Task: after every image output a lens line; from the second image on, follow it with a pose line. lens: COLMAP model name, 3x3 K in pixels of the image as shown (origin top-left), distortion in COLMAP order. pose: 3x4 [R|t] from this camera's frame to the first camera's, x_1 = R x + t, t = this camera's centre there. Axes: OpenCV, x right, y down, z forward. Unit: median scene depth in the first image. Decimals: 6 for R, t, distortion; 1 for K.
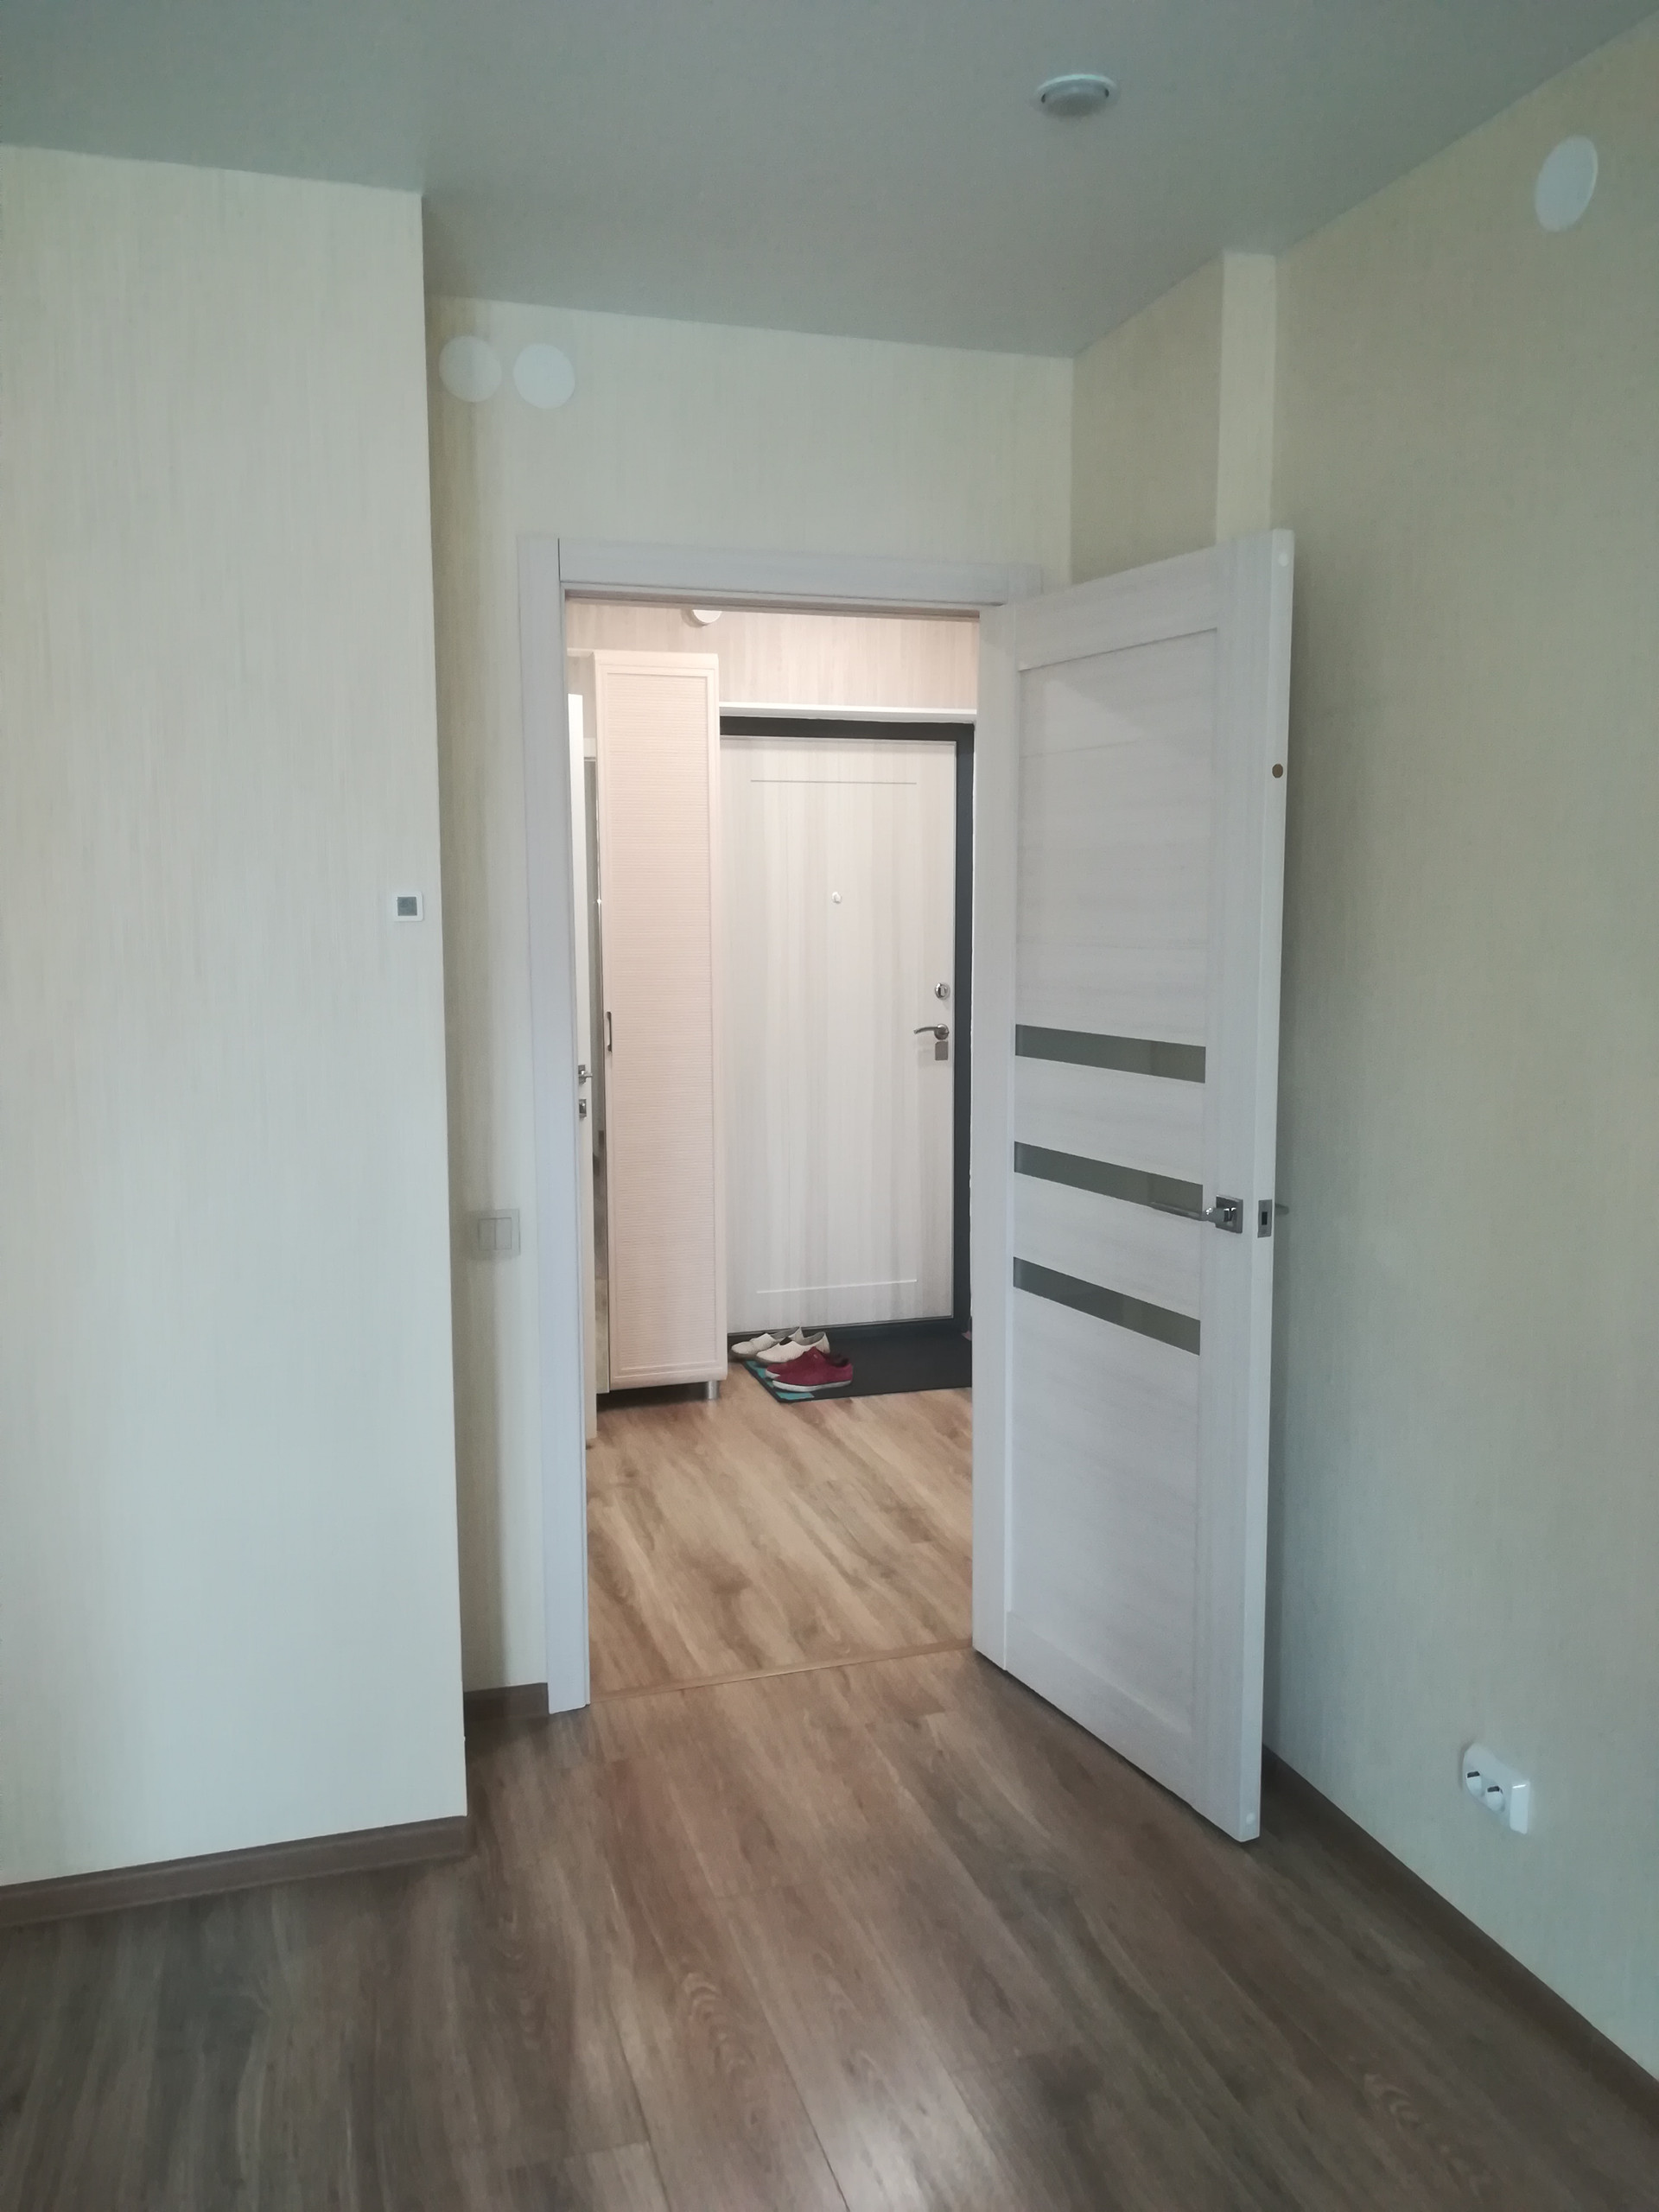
lens RADIAL K [[1718.7, 0, 828.1], [0, 1718.7, 1110.9], [0, 0, 1]] dist [0.040053, -0.058992]
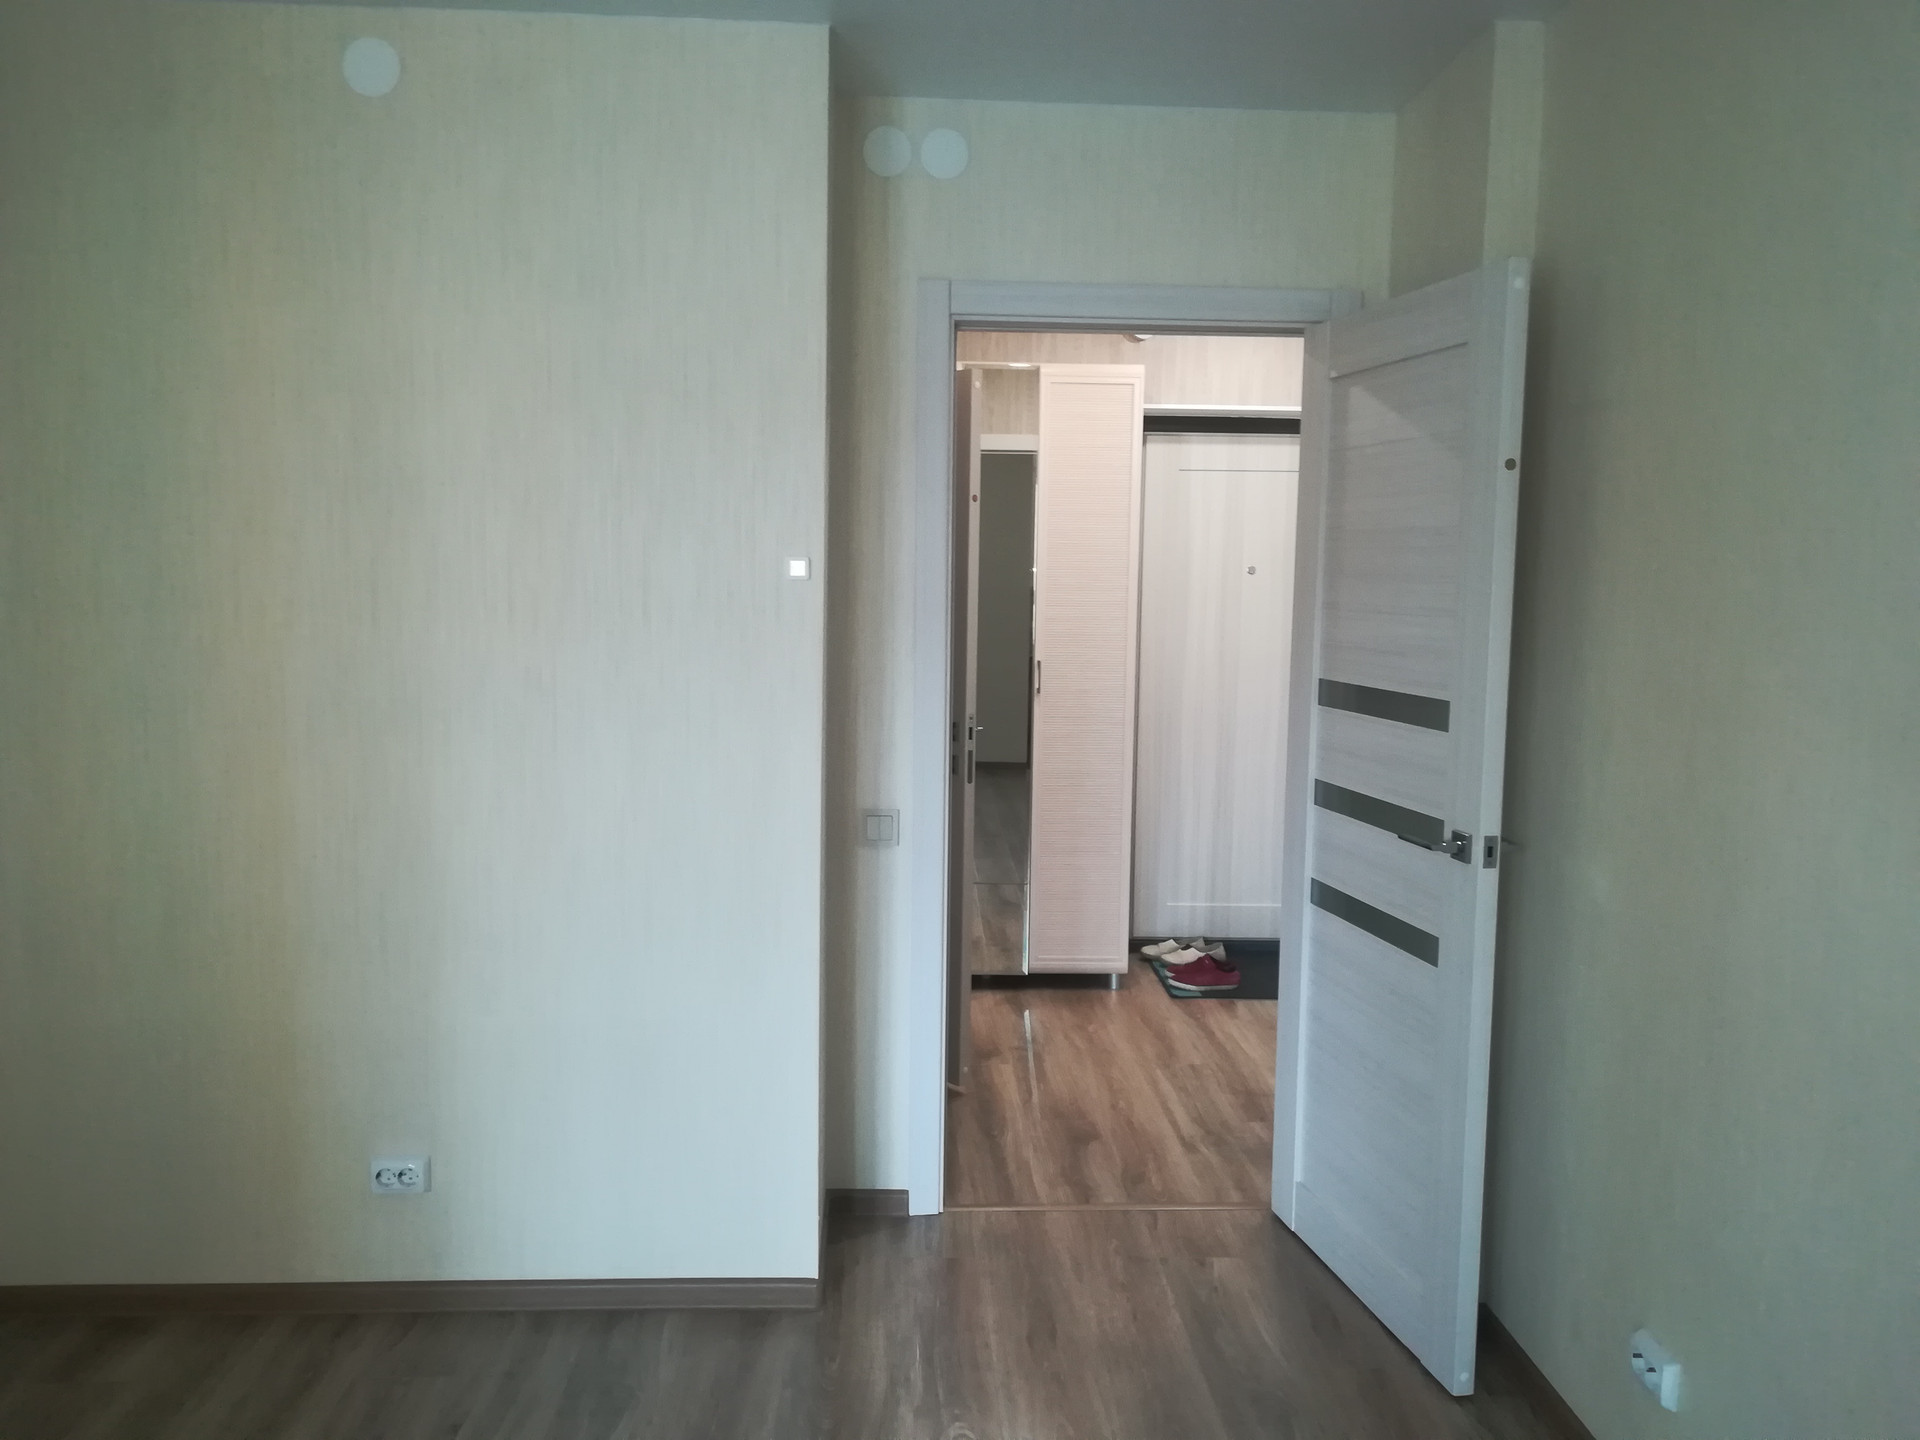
lens RADIAL K [[1491.8, 0, 962.7], [0, 1491.8, 728.8], [0, 0, 1]] dist [0.040053, -0.058992]
pose [[0.967433, 0.044560, -0.249174, 0.121743], [-0.048838, 0.998746, -0.011009, 0.006648], [0.248371, 0.022819, 0.968396, -0.044107]]
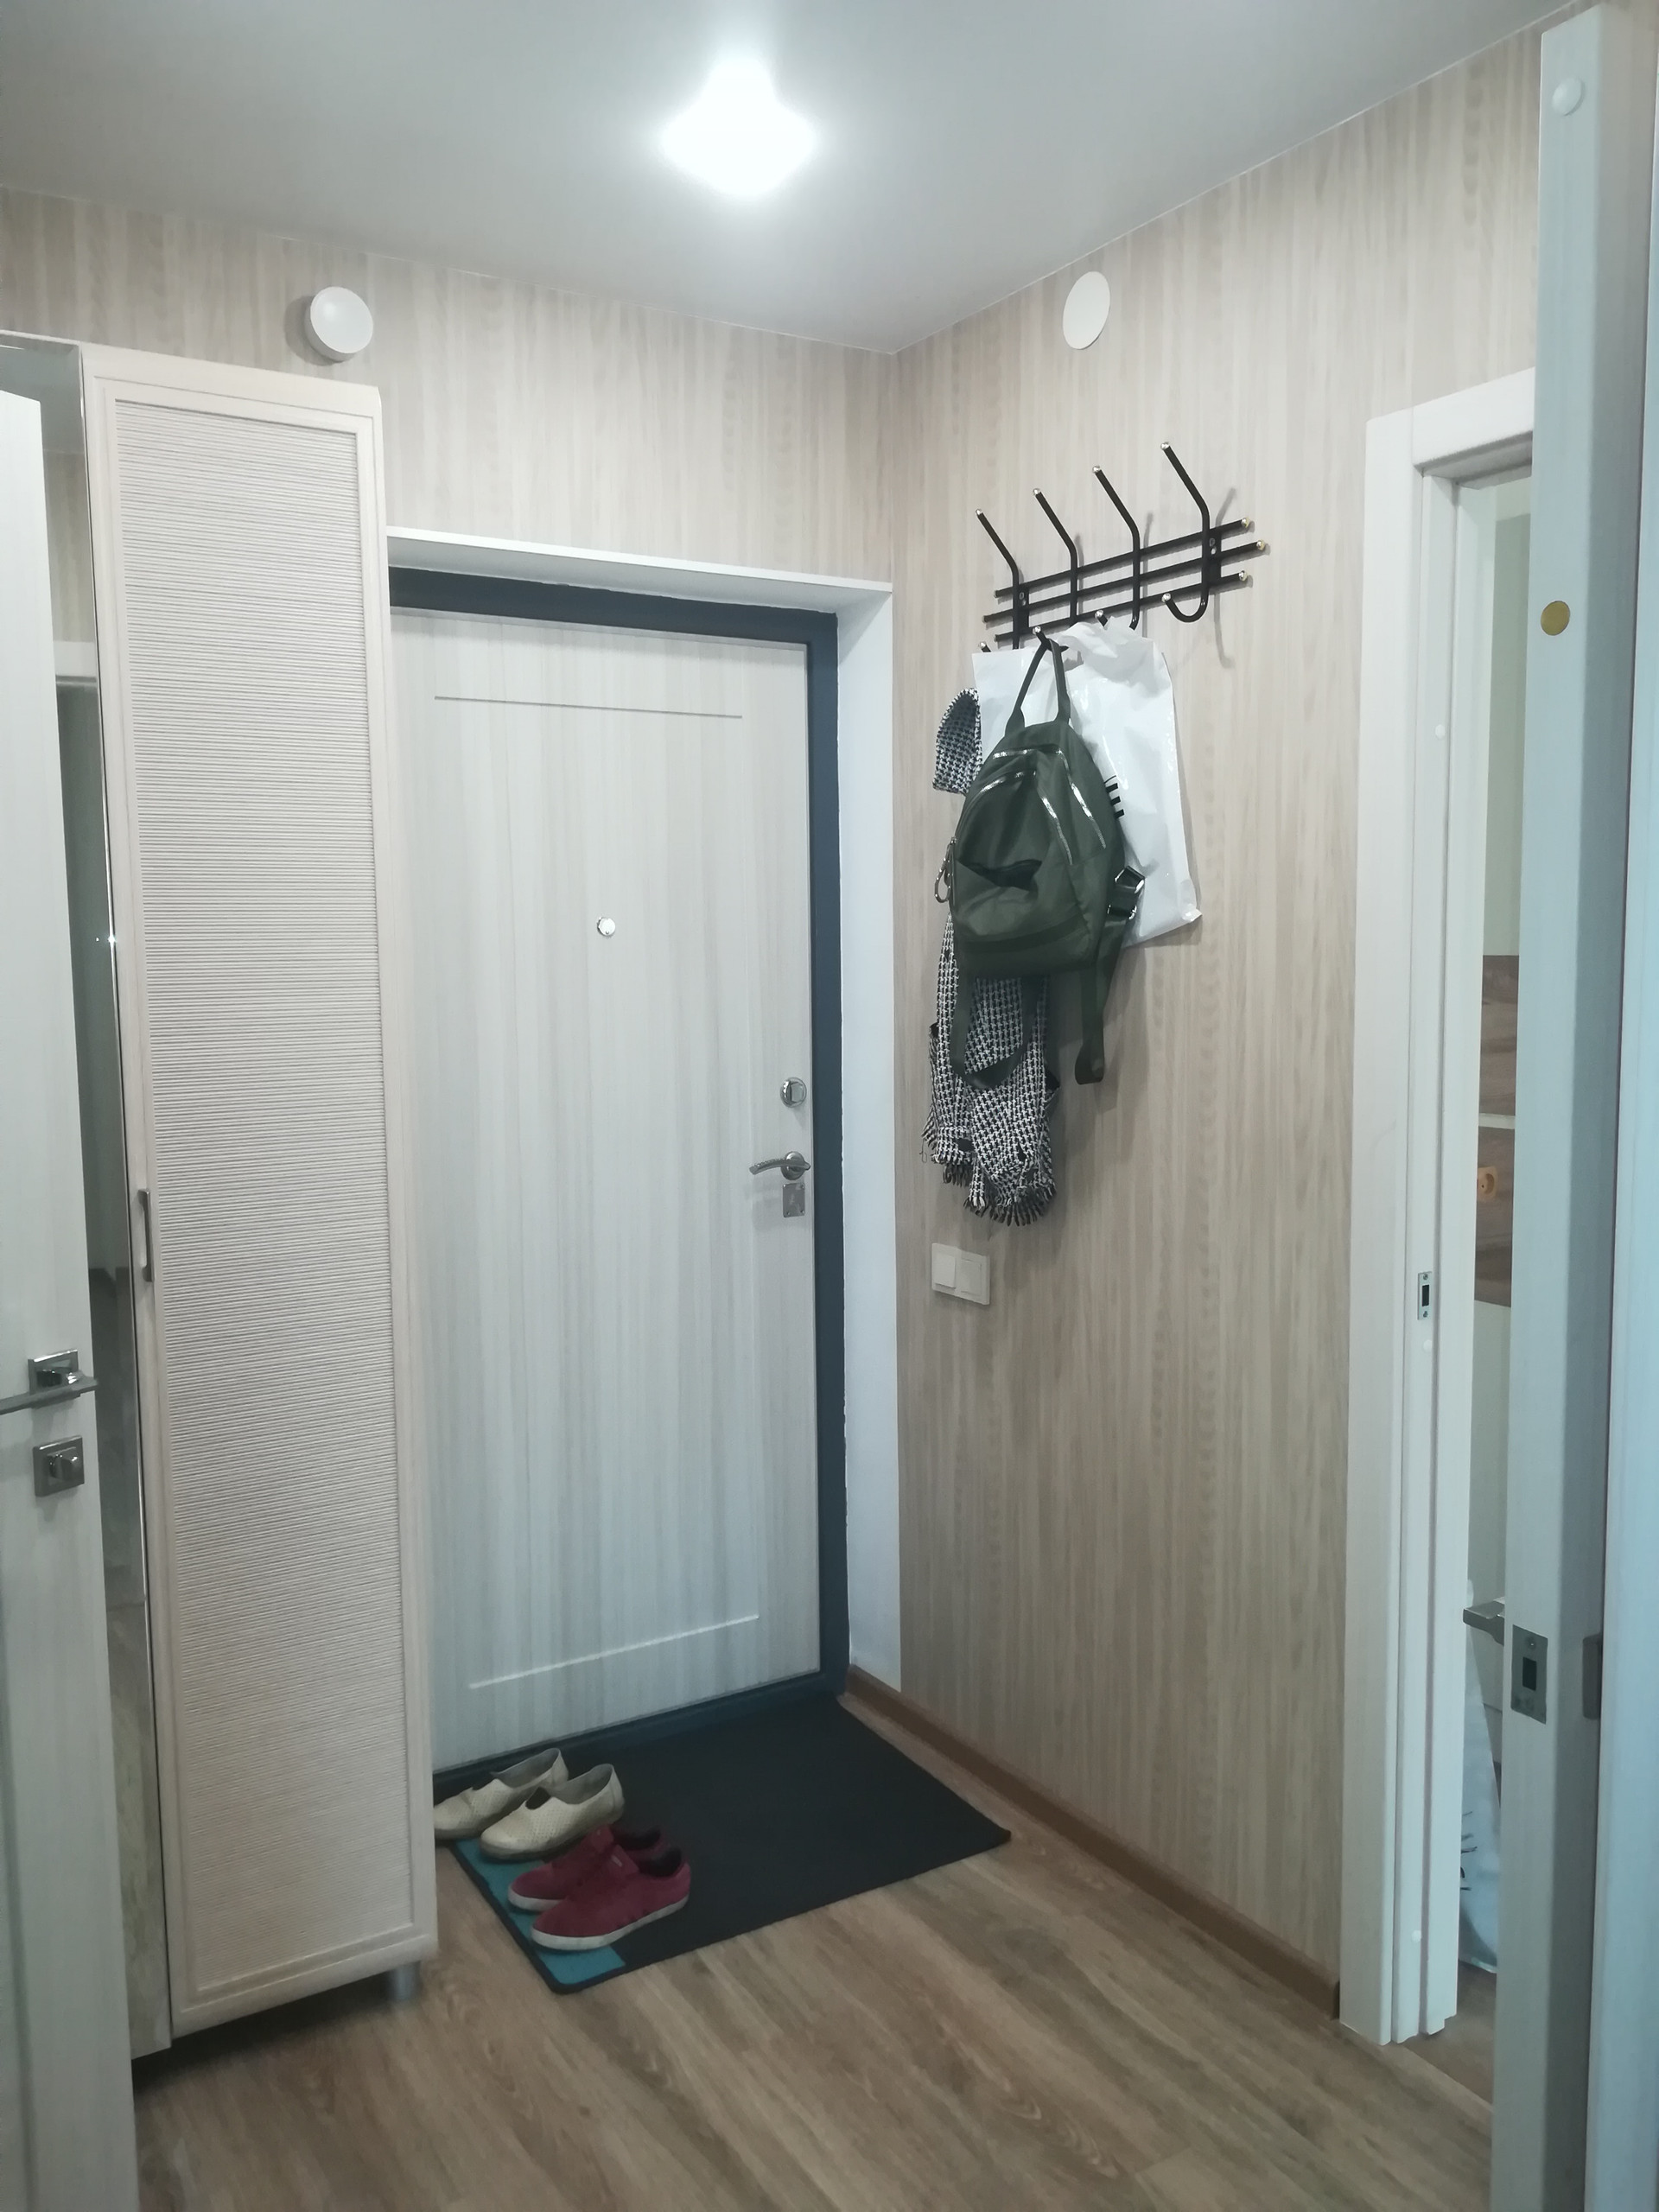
lens RADIAL K [[1718.7, 0, 837.7], [0, 1718.7, 1103.2], [0, 0, 1]] dist [0.040053, -0.058992]
pose [[0.970966, -0.028040, 0.237567, -0.087659], [0.034104, 0.999188, -0.021451, -0.091977], [-0.236772, 0.028930, 0.971134, 0.777655]]
